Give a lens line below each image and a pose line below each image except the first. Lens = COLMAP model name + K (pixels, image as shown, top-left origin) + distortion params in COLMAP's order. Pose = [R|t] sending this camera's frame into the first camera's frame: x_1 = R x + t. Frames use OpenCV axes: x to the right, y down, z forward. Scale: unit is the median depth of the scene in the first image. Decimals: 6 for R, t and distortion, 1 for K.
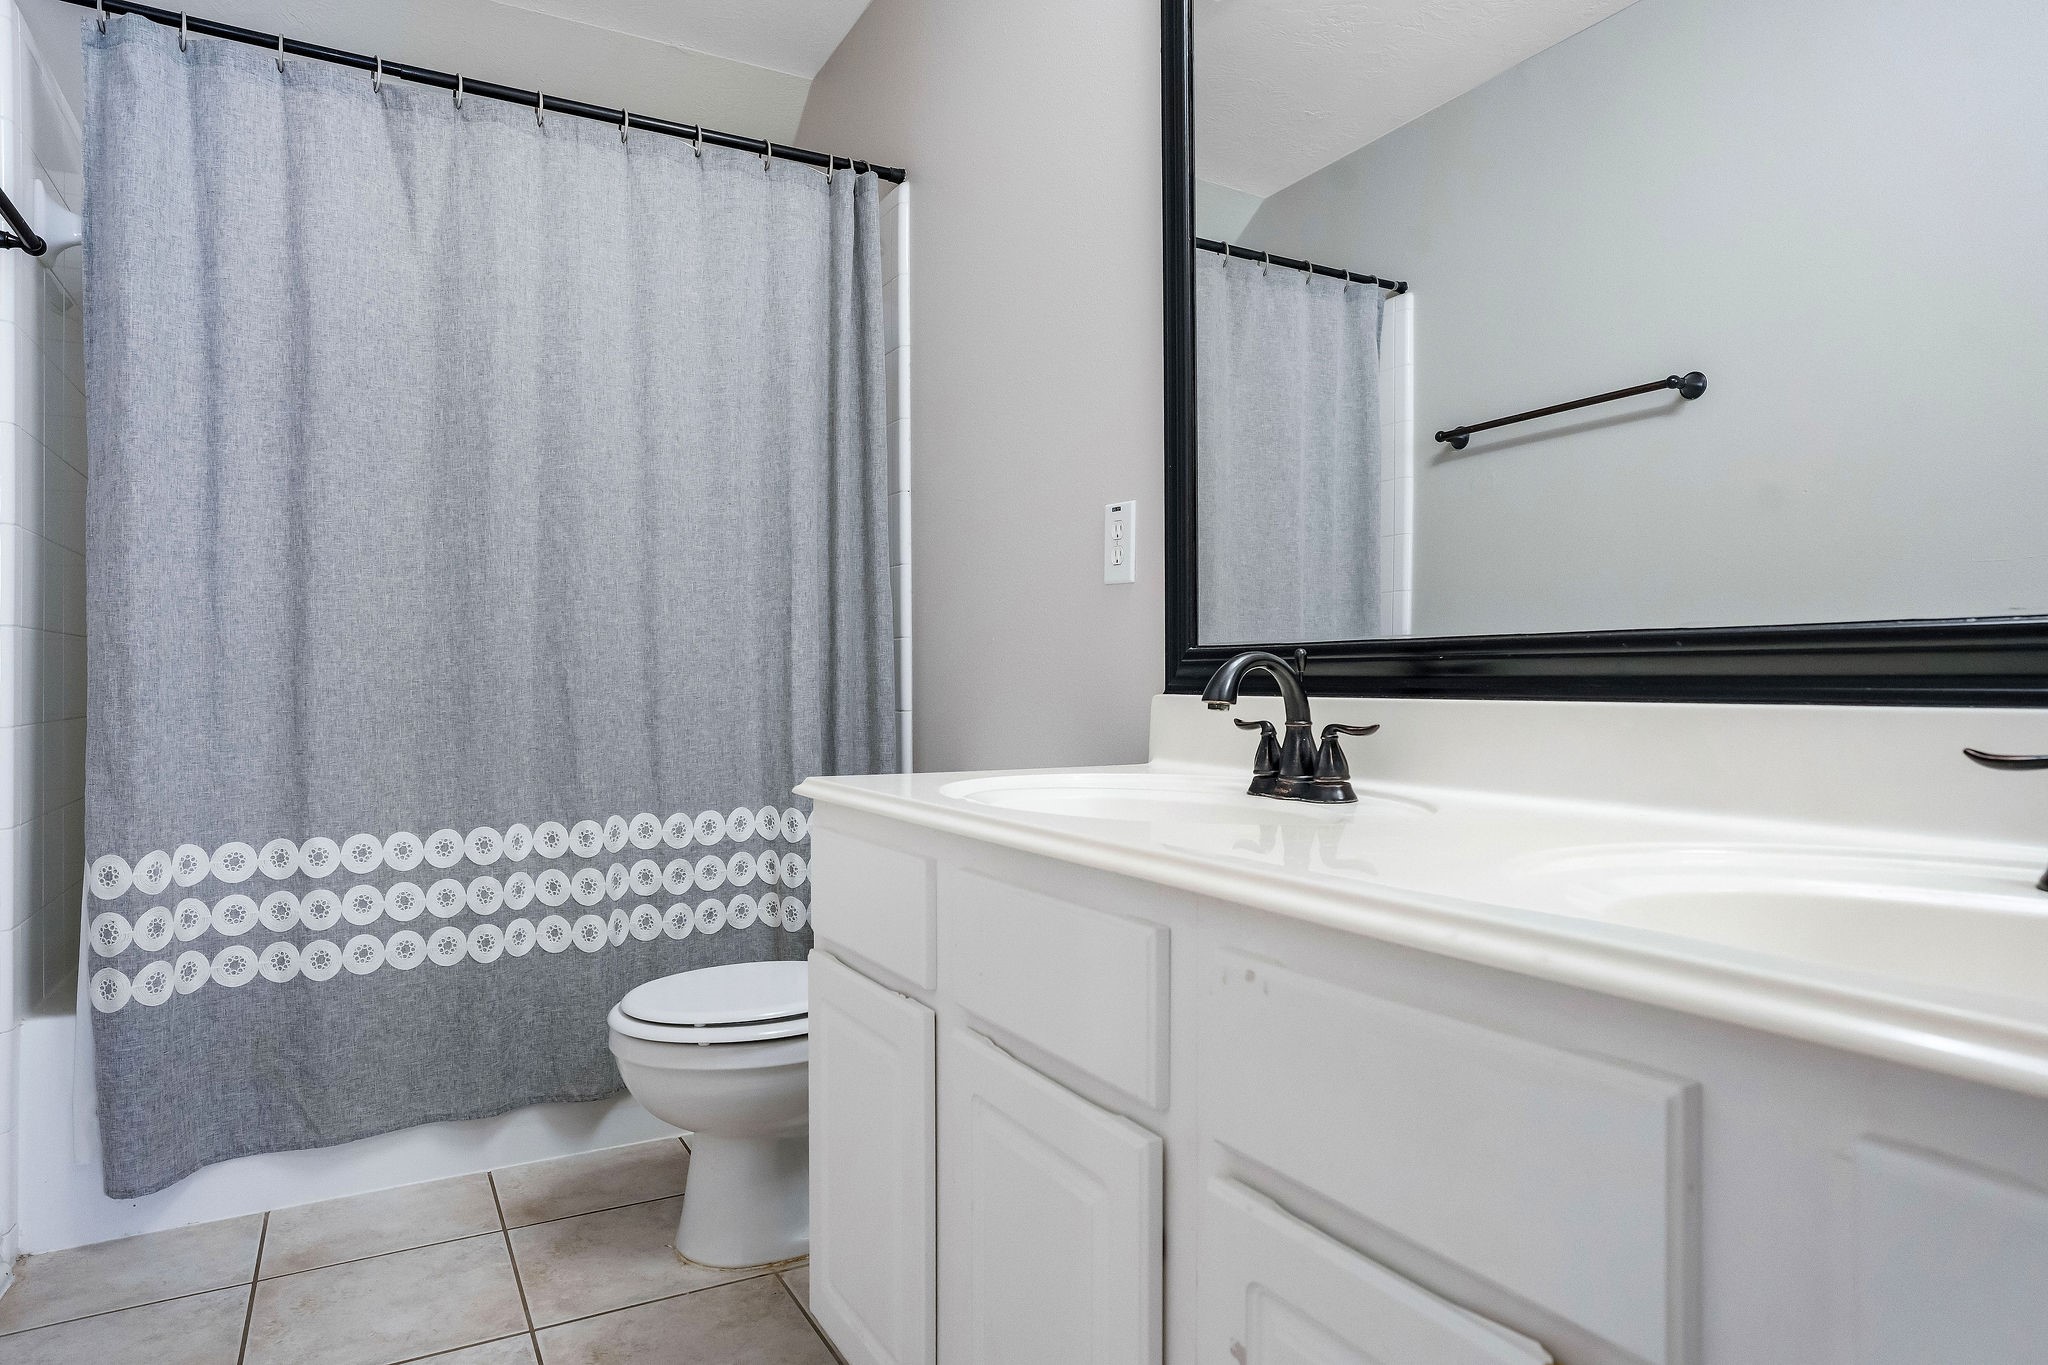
lens RADIAL K [[1182.3, 0, 1026.3], [0, 1182.3, 665.9], [0, 0, 1]] dist [-0.028793, 0.016978]
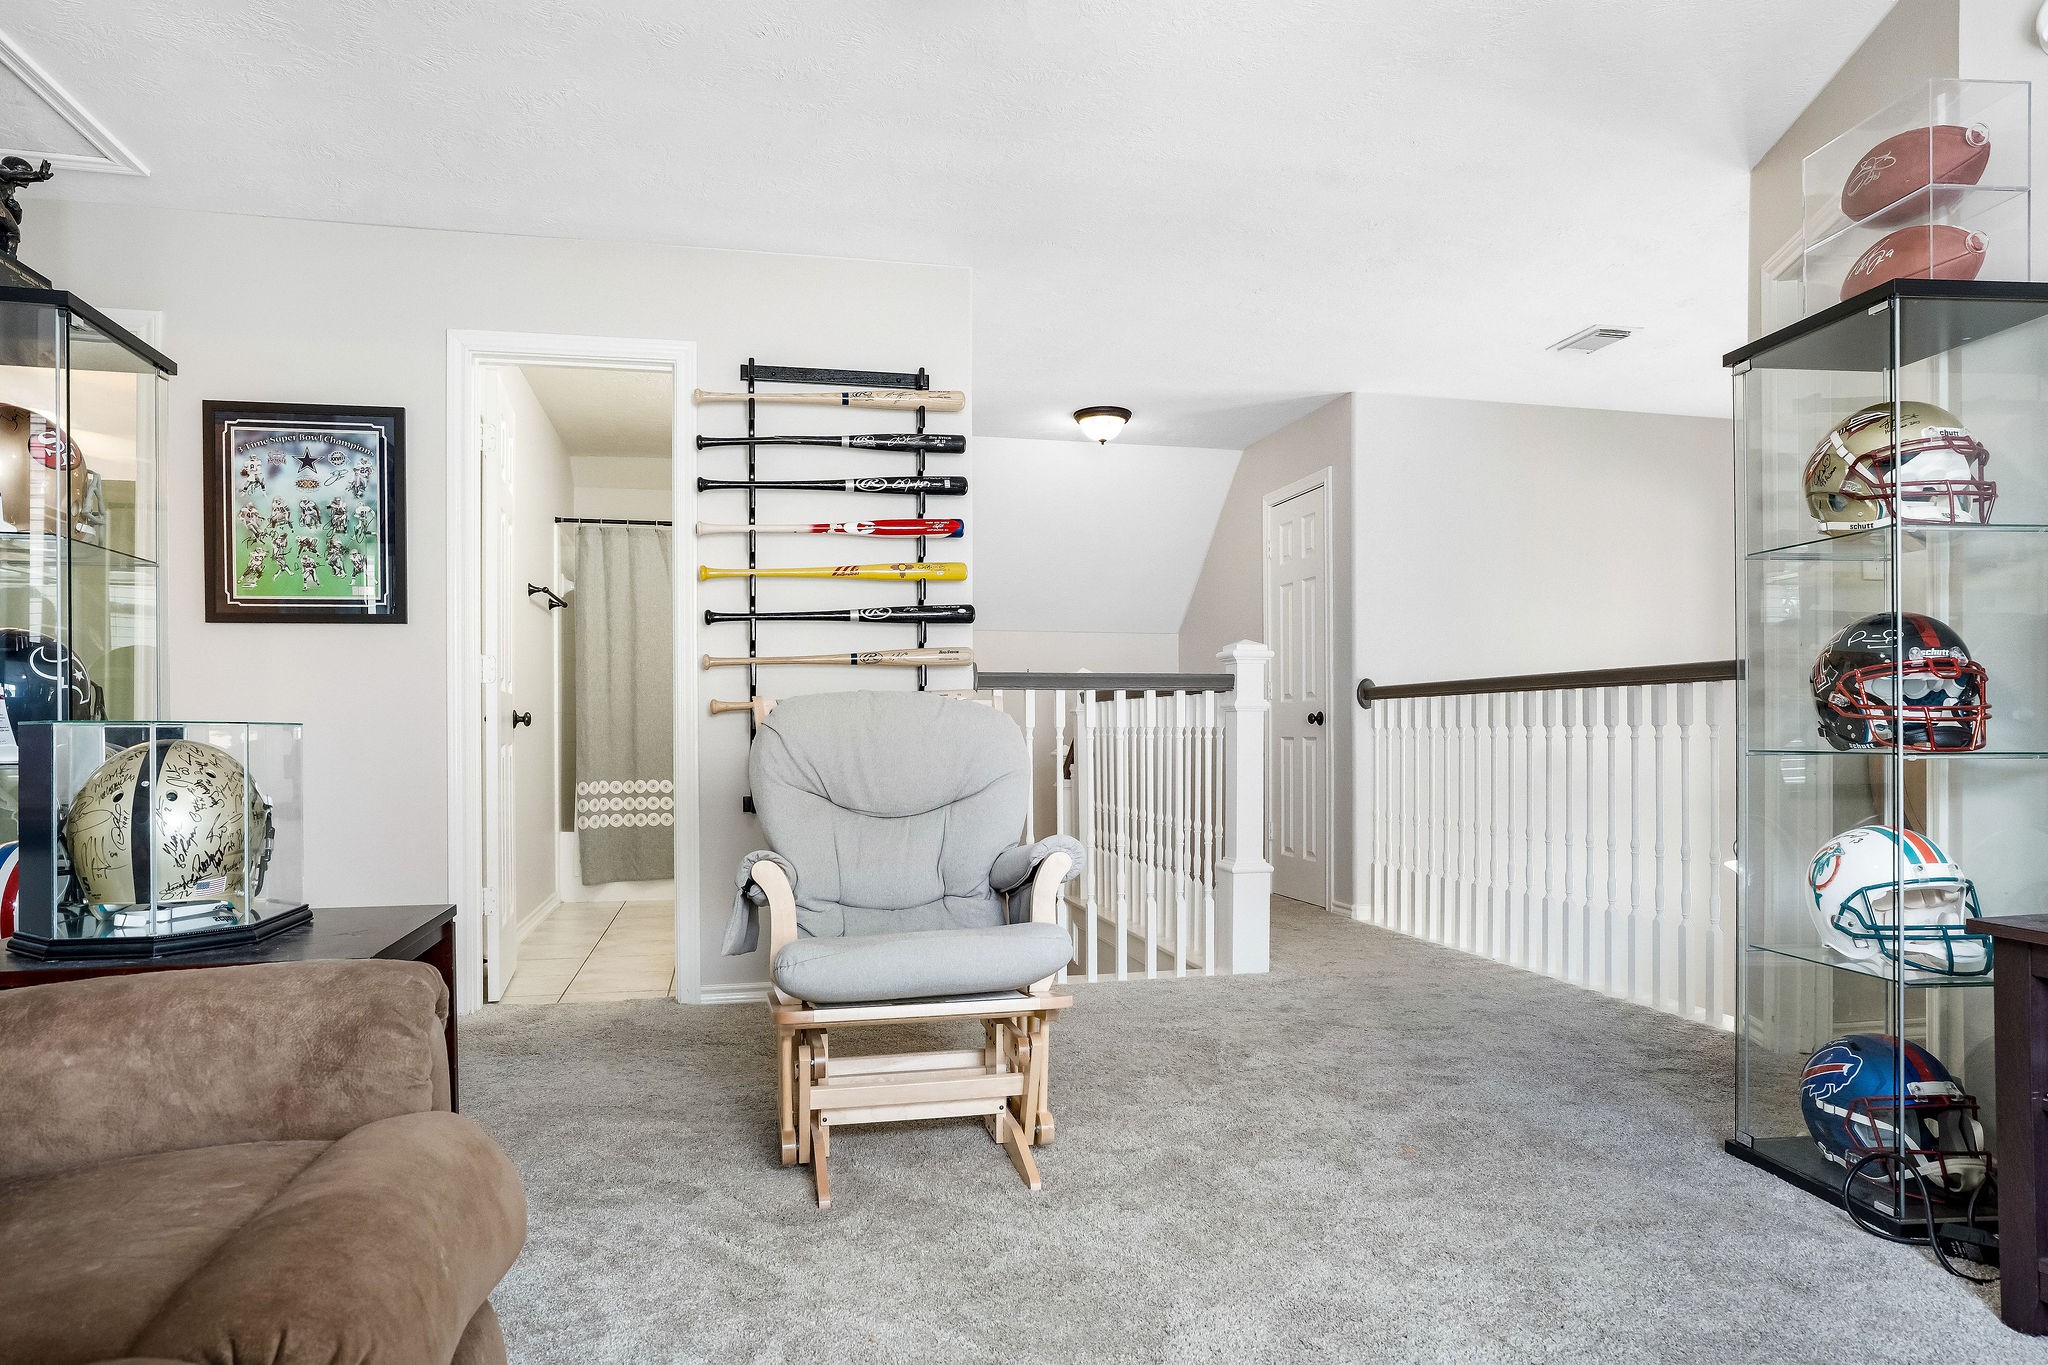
lens RADIAL K [[1182.3, 0, 1022.8], [0, 1182.3, 690.6], [0, 0, 1]] dist [-0.028793, 0.016978]
pose [[0.963507, -0.005683, -0.267622, 1.229490], [0.005492, 0.999984, -0.001464, -0.080626], [0.267626, -0.000059, 0.963523, -1.764079]]
